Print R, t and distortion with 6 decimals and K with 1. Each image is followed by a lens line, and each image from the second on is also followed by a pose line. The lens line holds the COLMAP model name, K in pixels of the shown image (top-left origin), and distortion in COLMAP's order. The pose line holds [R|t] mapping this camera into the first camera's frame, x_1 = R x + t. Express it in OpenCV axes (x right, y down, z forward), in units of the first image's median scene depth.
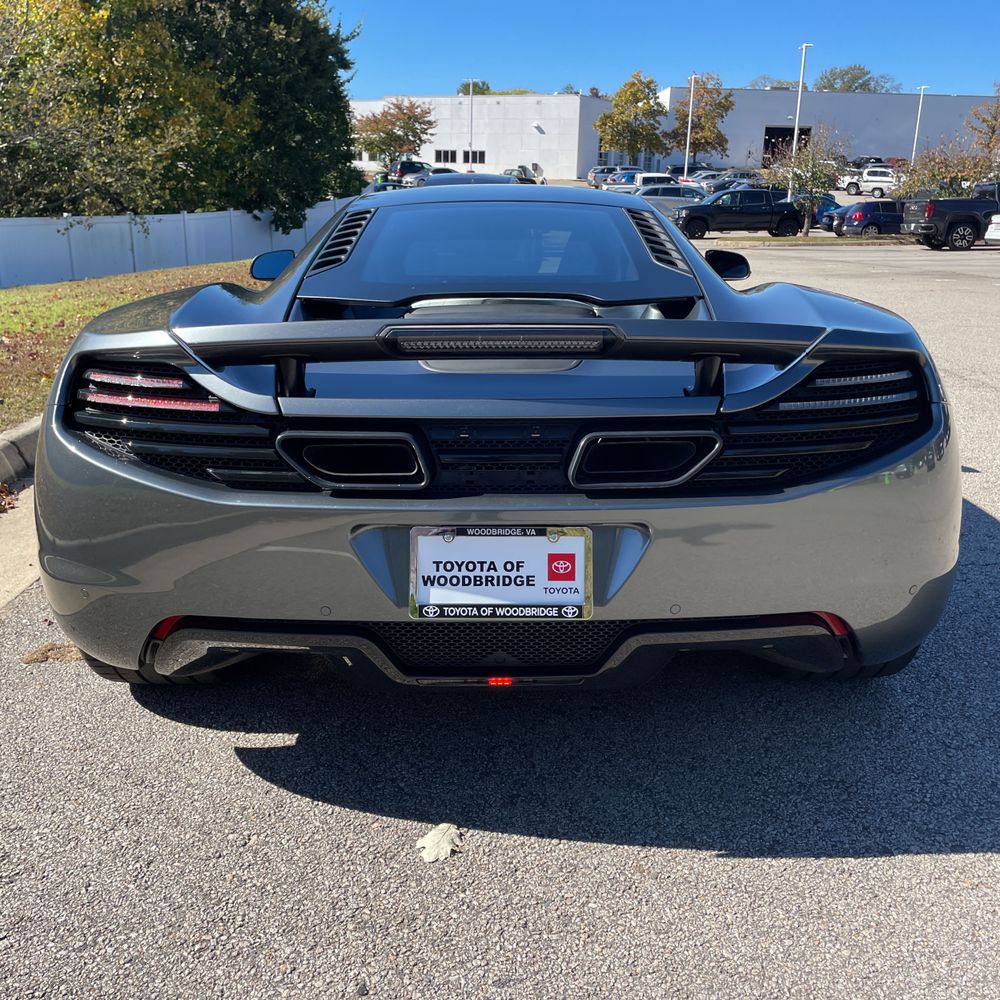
lens RADIAL K [[1011.0, 0, 532.9], [0, 1011.0, 500.5], [0, 0, 1]] dist [0.080130, -0.099469]
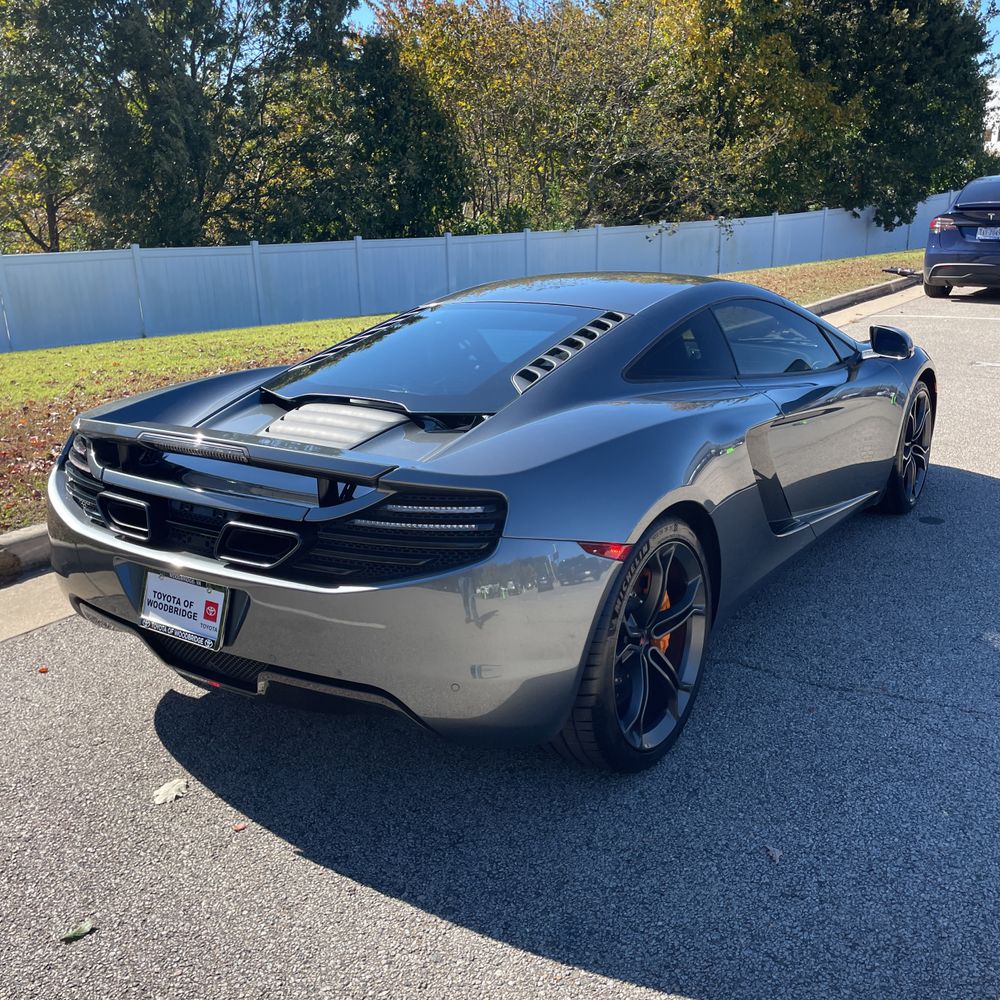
lens RADIAL K [[1004.3, 0, 519.9], [0, 1004.3, 494.2], [0, 0, 1]] dist [0.094540, -0.130240]
pose [[0.826479, 0.136432, -0.546185, 0.089133], [-0.134299, 0.989961, 0.044064, -0.017023], [0.546714, 0.036934, 0.836505, 0.003073]]
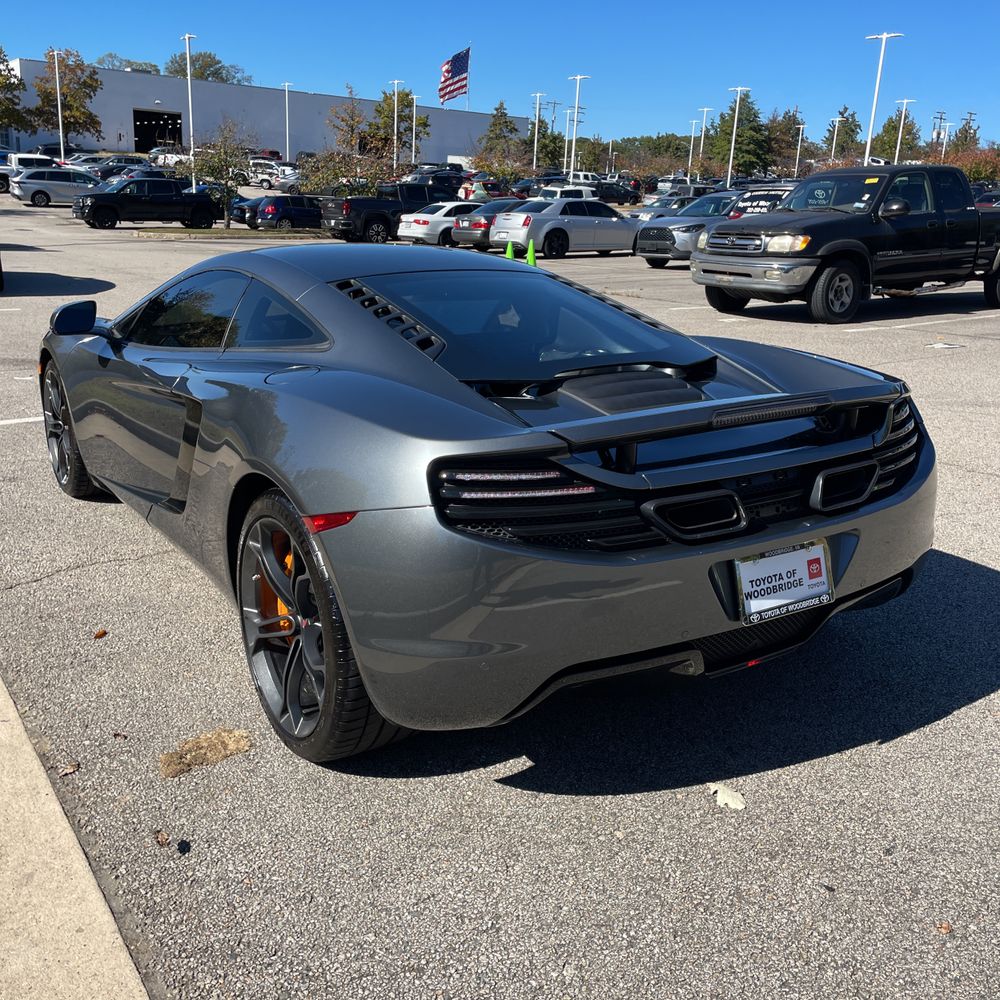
lens RADIAL K [[1004.3, 0, 519.9], [0, 1004.3, 494.2], [0, 0, 1]] dist [0.094540, -0.130240]
pose [[0.832279, -0.138769, 0.536707, -0.082255], [0.132511, 0.989896, 0.050457, -0.012631], [-0.538286, 0.029126, 0.842258, 0.002423]]
